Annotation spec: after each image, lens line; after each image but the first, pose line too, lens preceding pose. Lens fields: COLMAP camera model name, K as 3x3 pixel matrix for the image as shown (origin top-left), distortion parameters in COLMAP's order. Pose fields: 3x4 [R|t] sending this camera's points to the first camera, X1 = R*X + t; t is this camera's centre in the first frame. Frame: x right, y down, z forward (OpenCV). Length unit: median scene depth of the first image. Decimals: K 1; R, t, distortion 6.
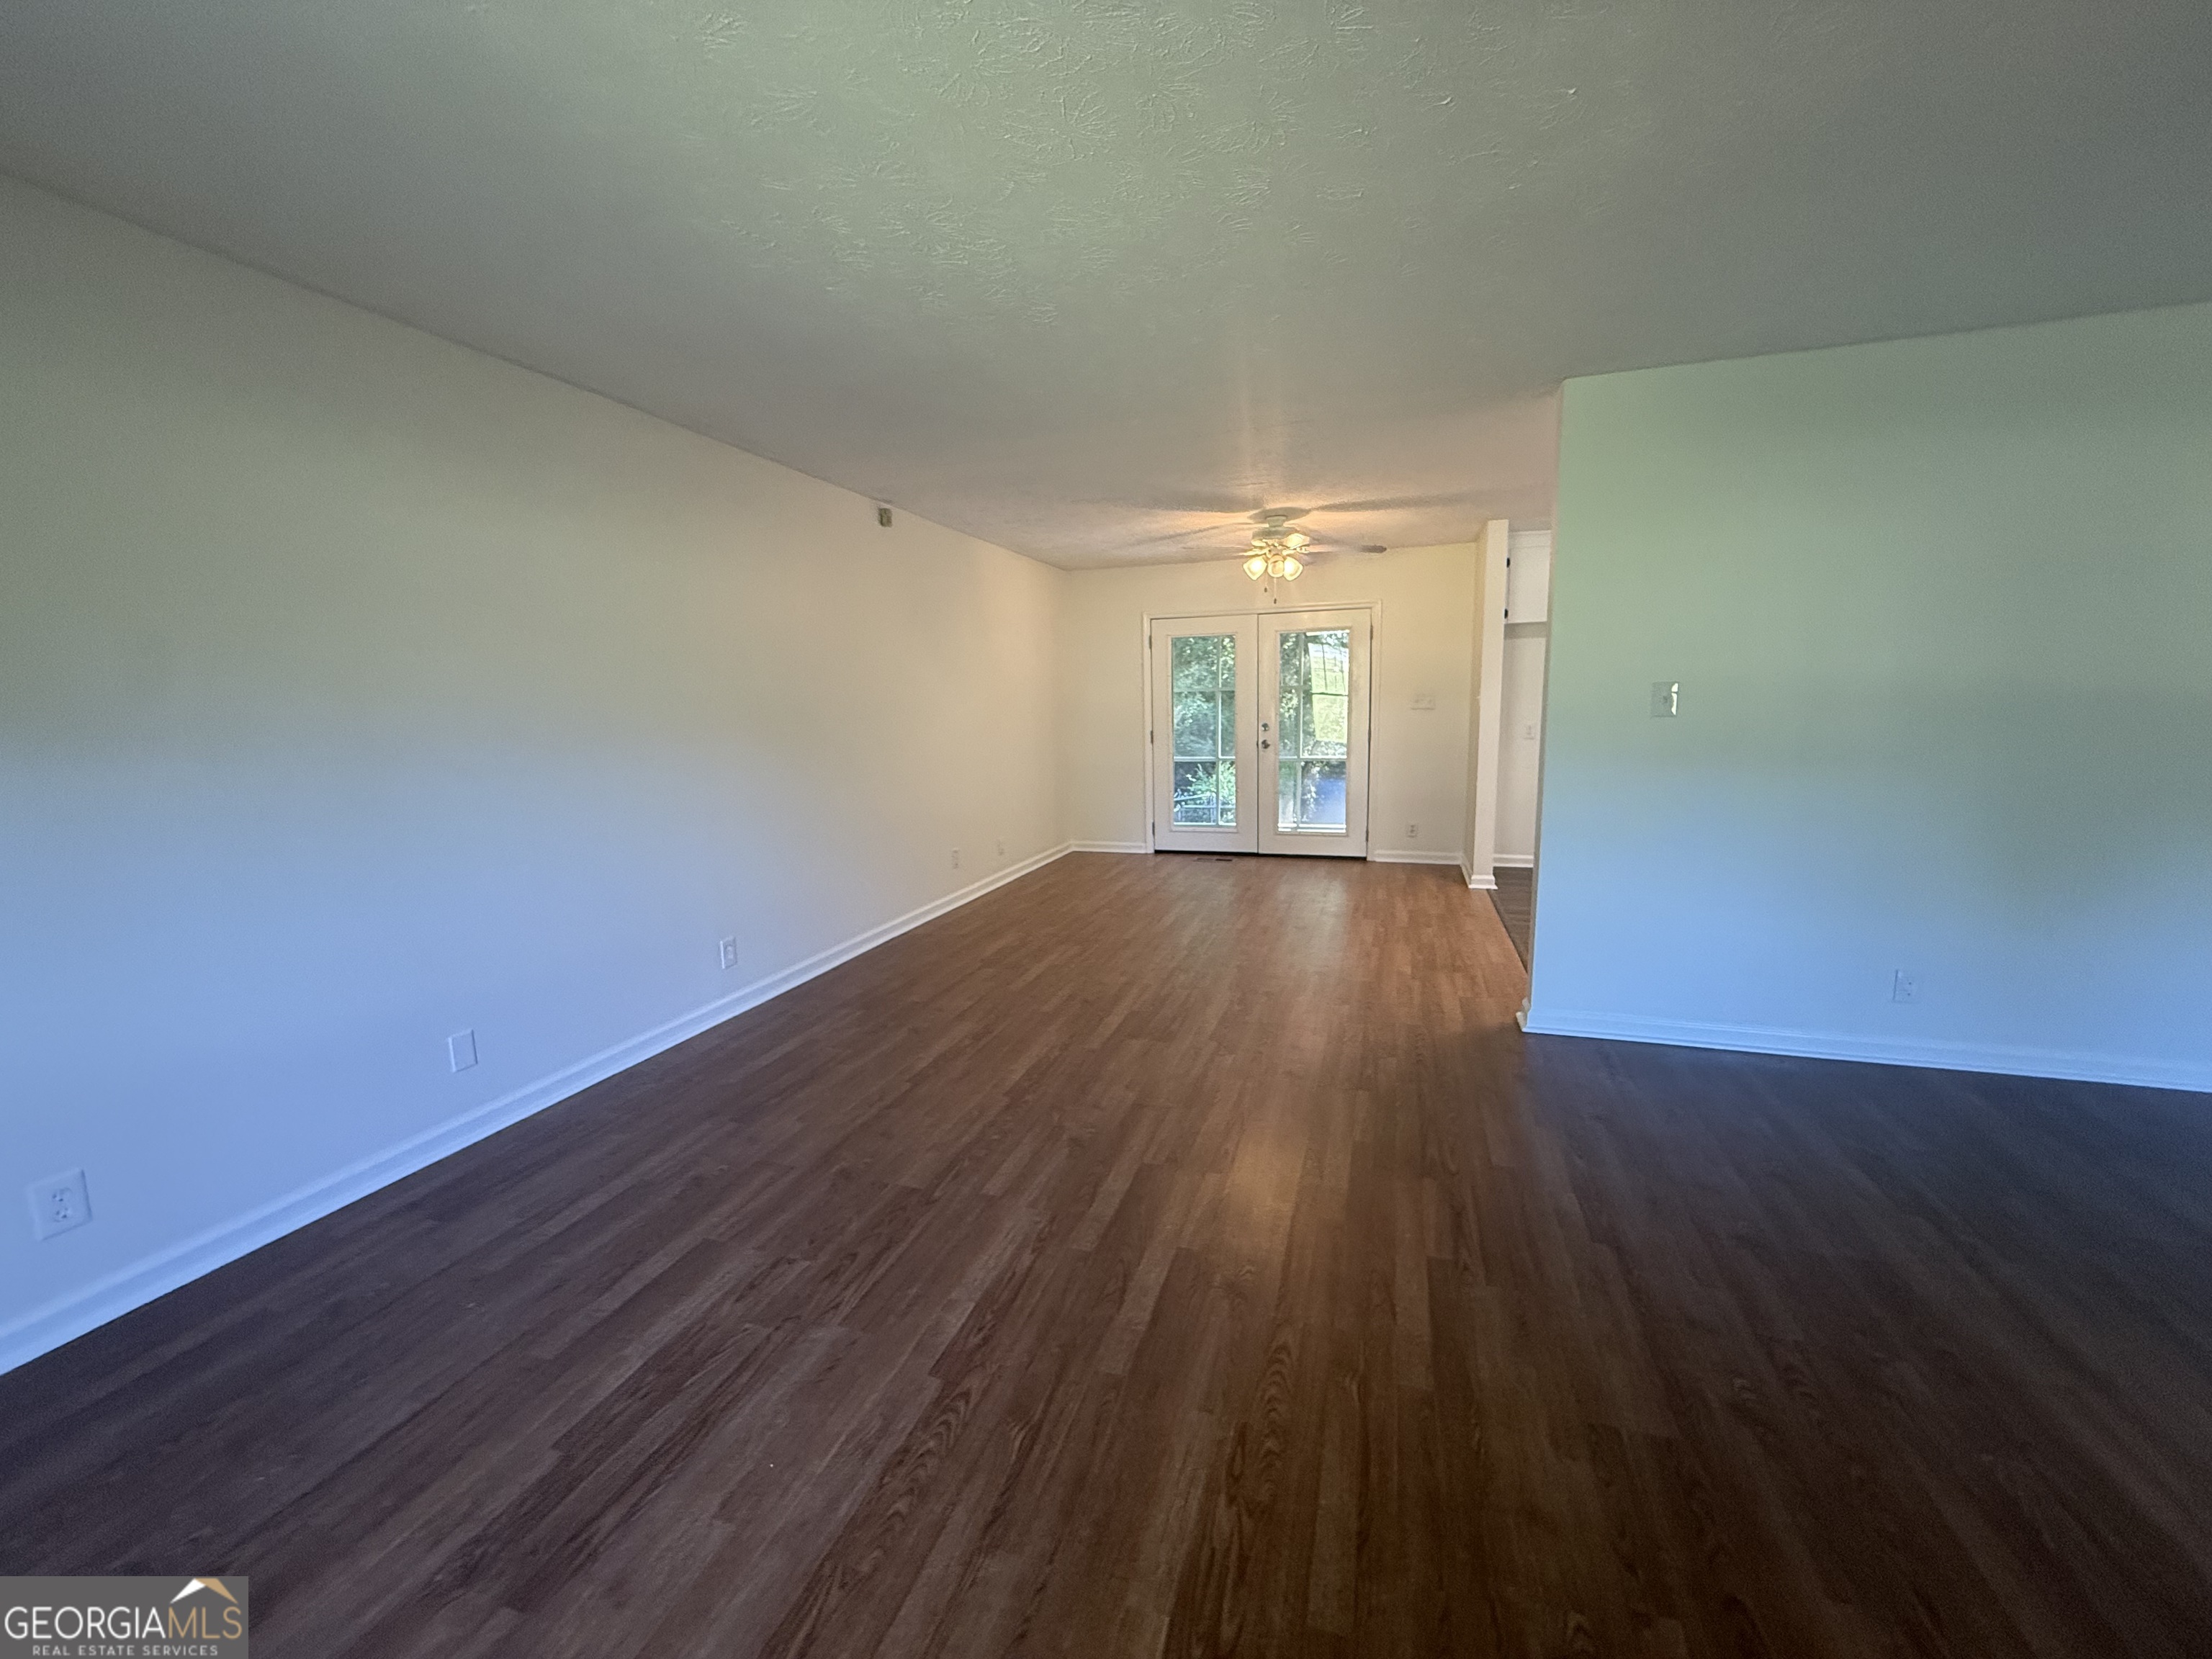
lens RADIAL K [[885.1, 0, 1098.8], [0, 885.1, 815.8], [0, 0, 1]] dist [0.004091, -0.000004]
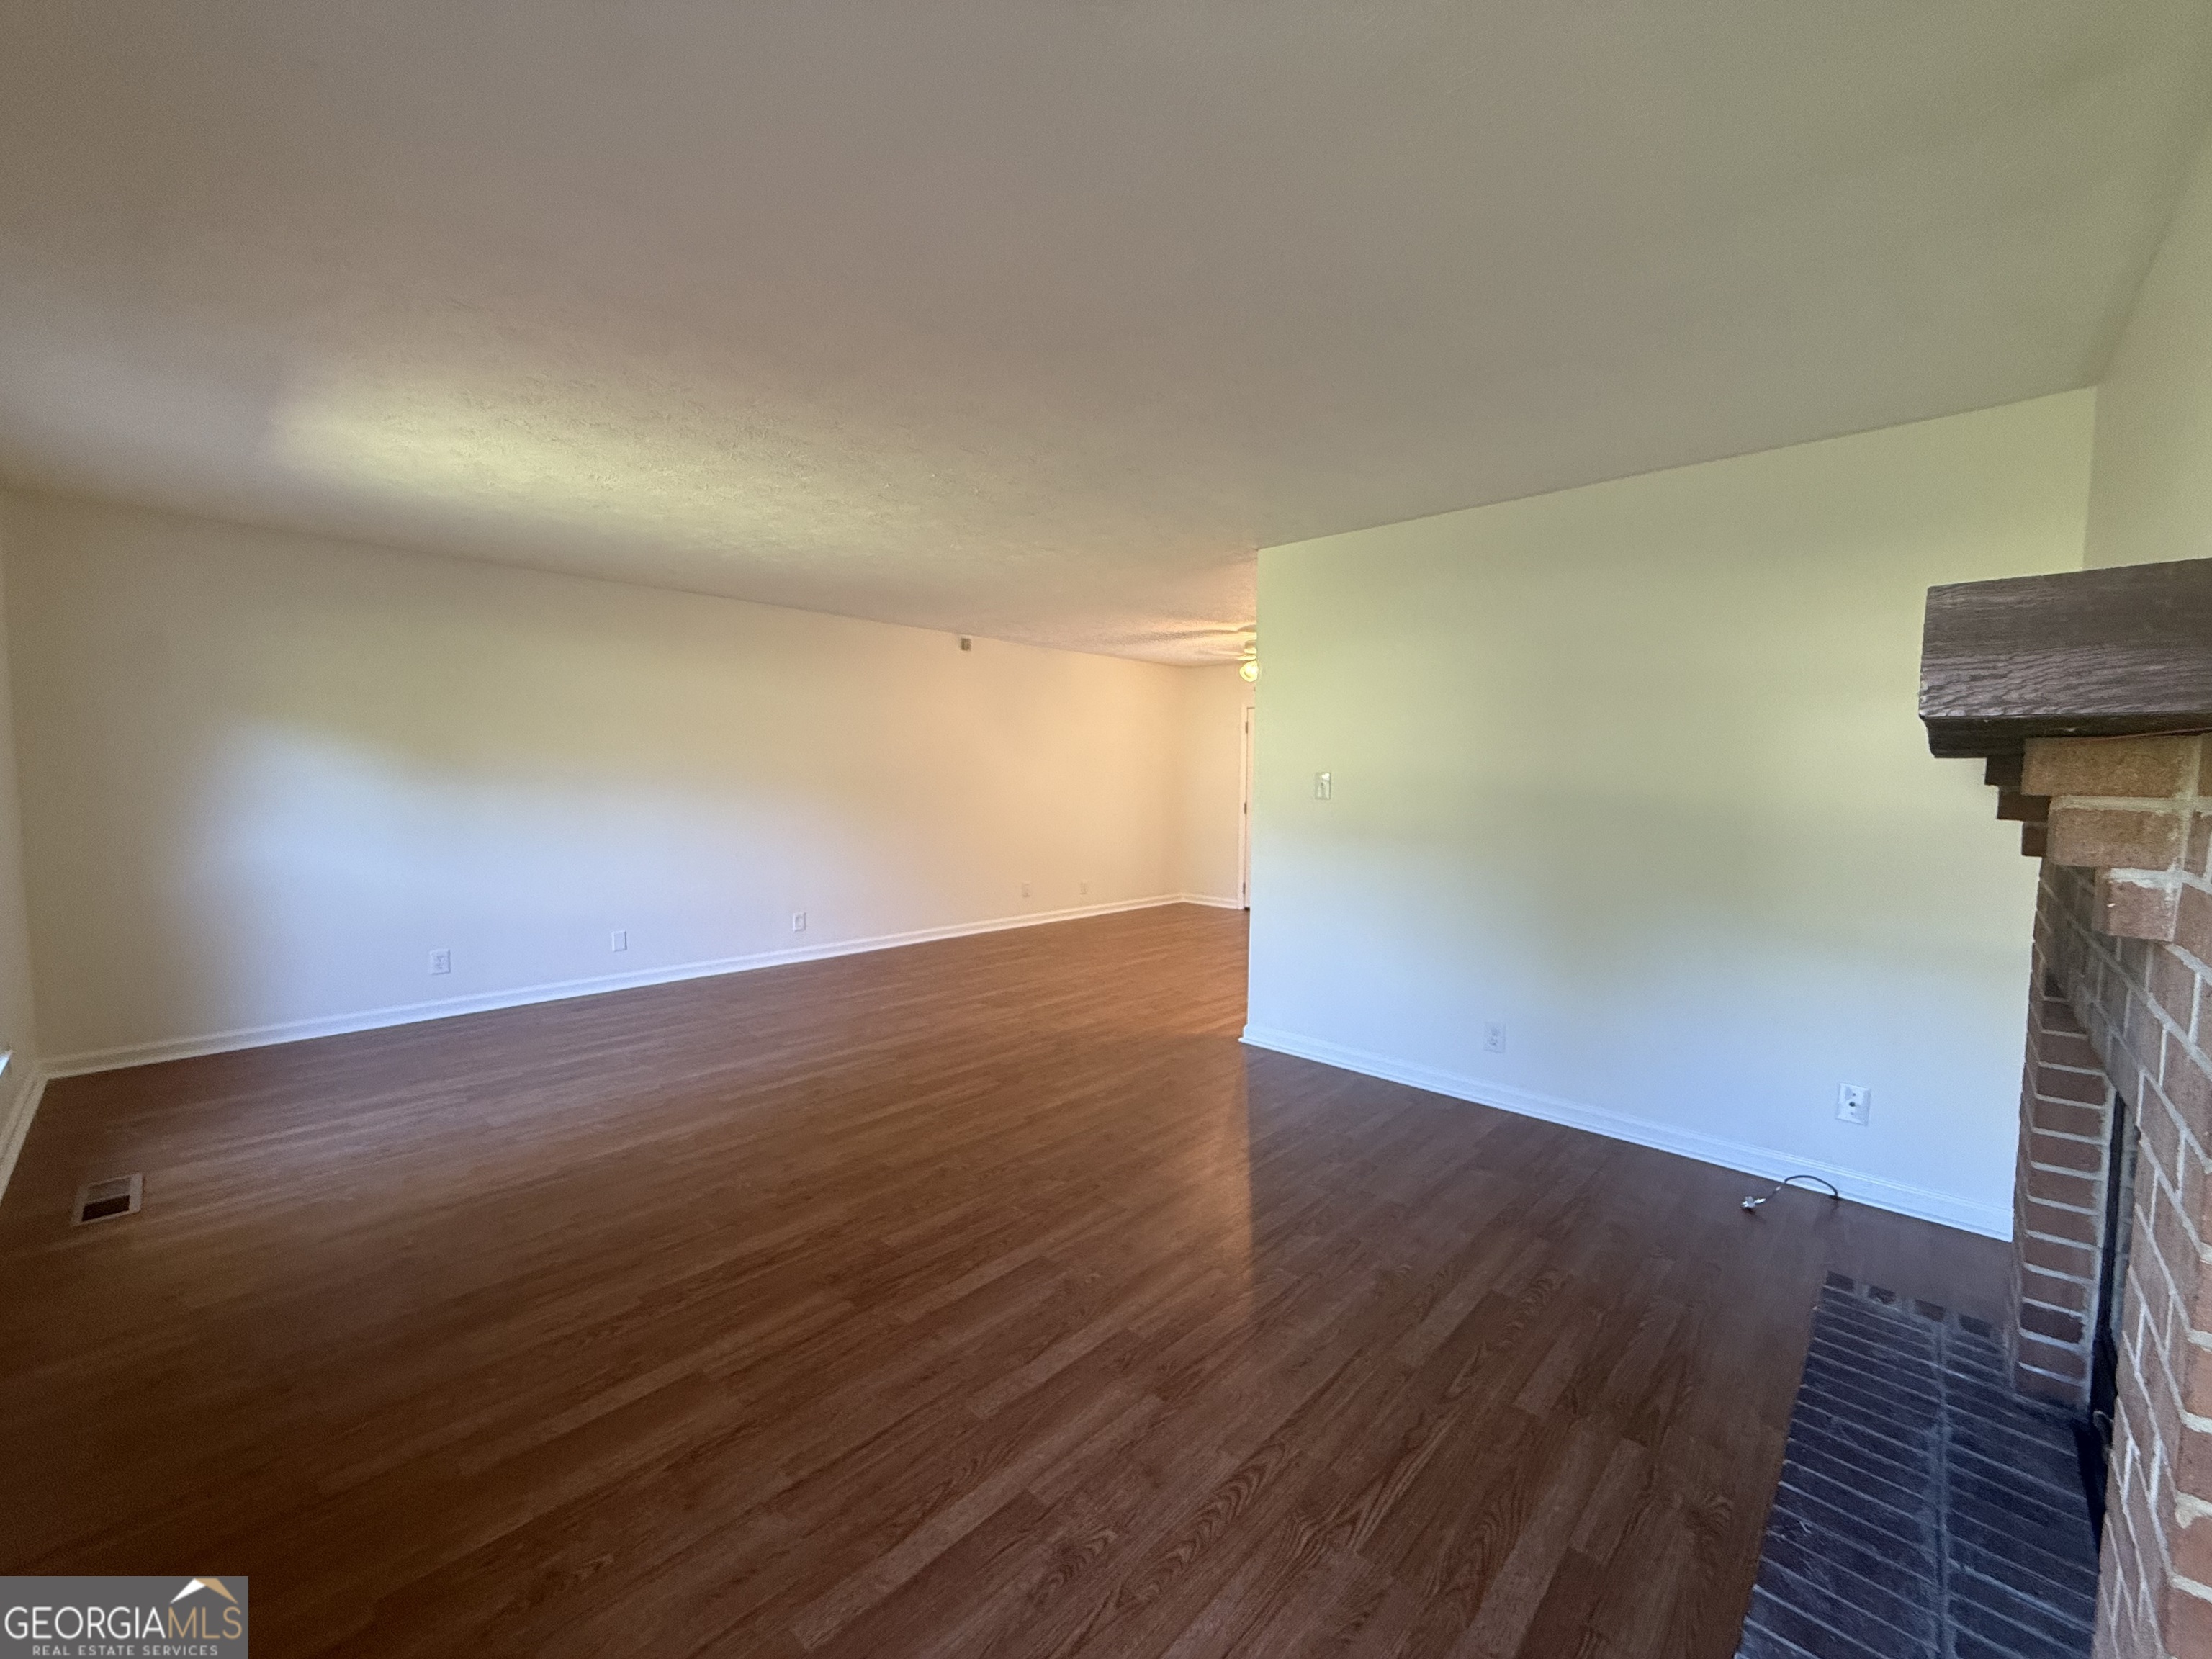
lens RADIAL K [[881.0, 0, 1100.2], [0, 881.0, 832.1], [0, 0, 1]] dist [-0.001922, 0.000194]
pose [[0.905125, 0.060227, -0.420858, 0.515694], [-0.086008, 0.995386, -0.042530, 0.009183], [0.416355, 0.074692, 0.906129, -0.163214]]
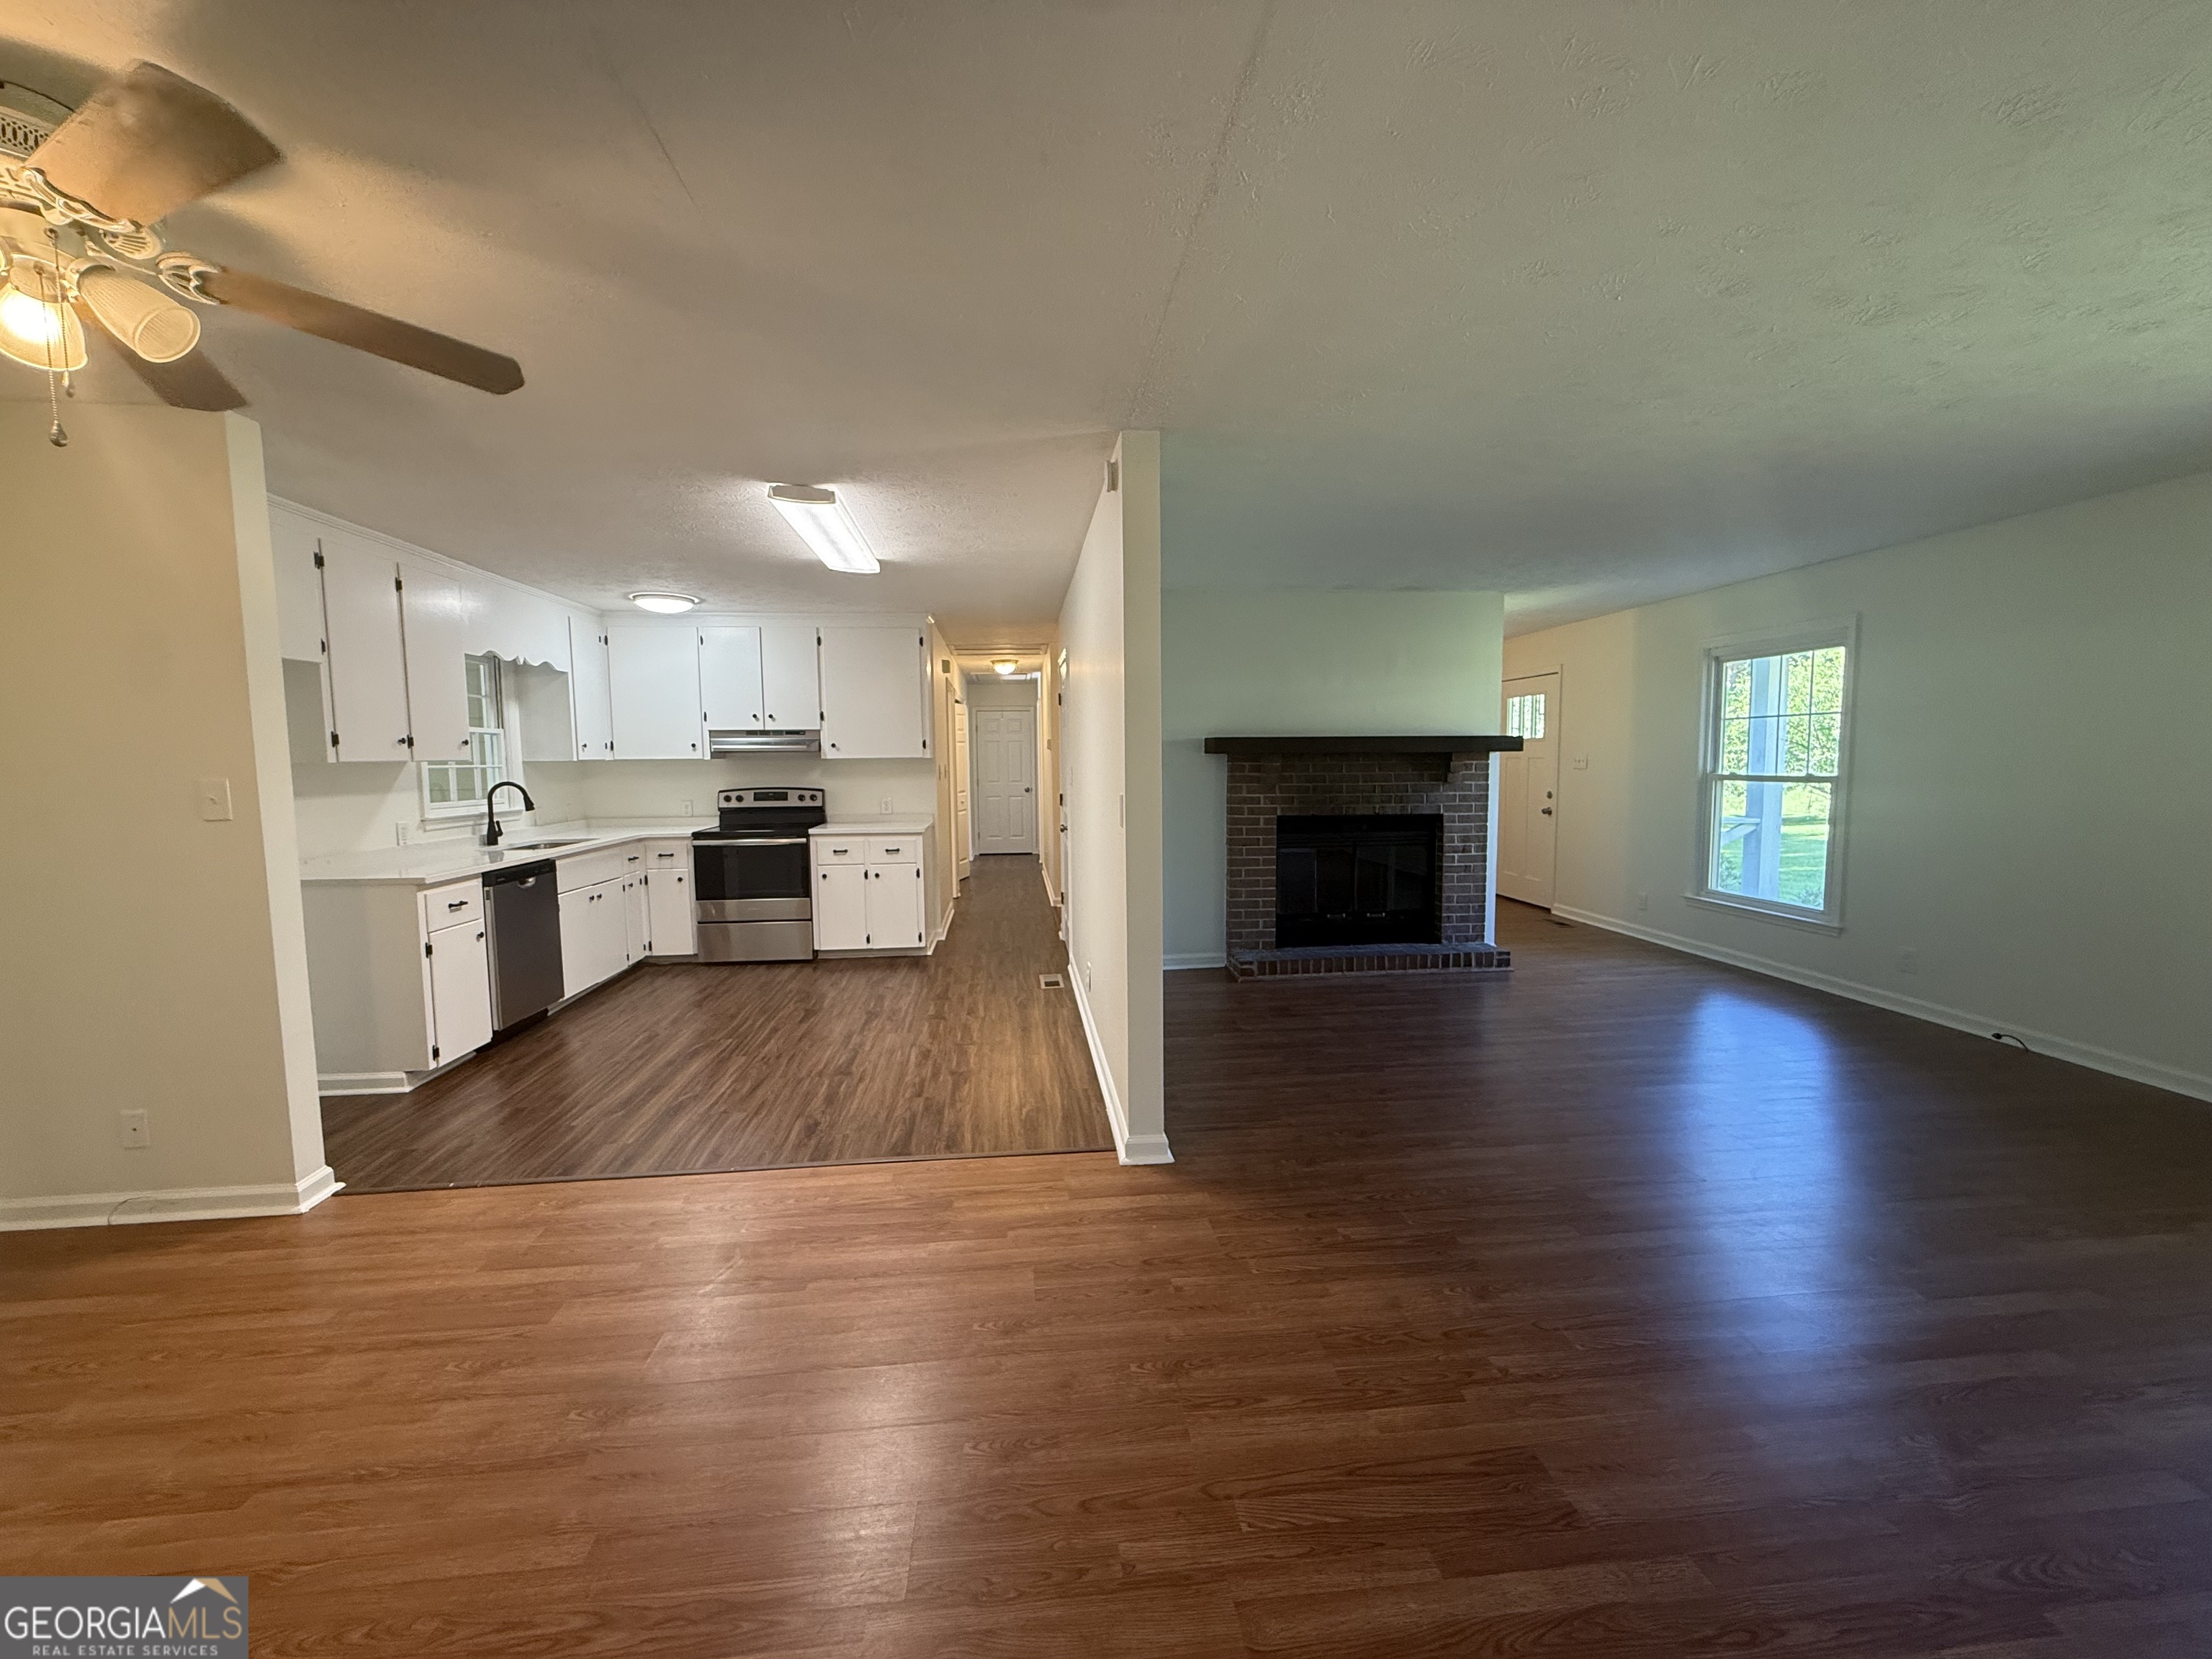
lens RADIAL K [[881.0, 0, 1100.2], [0, 881.0, 832.1], [0, 0, 1]] dist [-0.001922, 0.000194]
pose [[-0.407642, -0.051754, 0.911674, -0.164168], [0.139834, 0.983079, 0.118332, -0.117471], [-0.902372, 0.175720, -0.393507, 0.850982]]
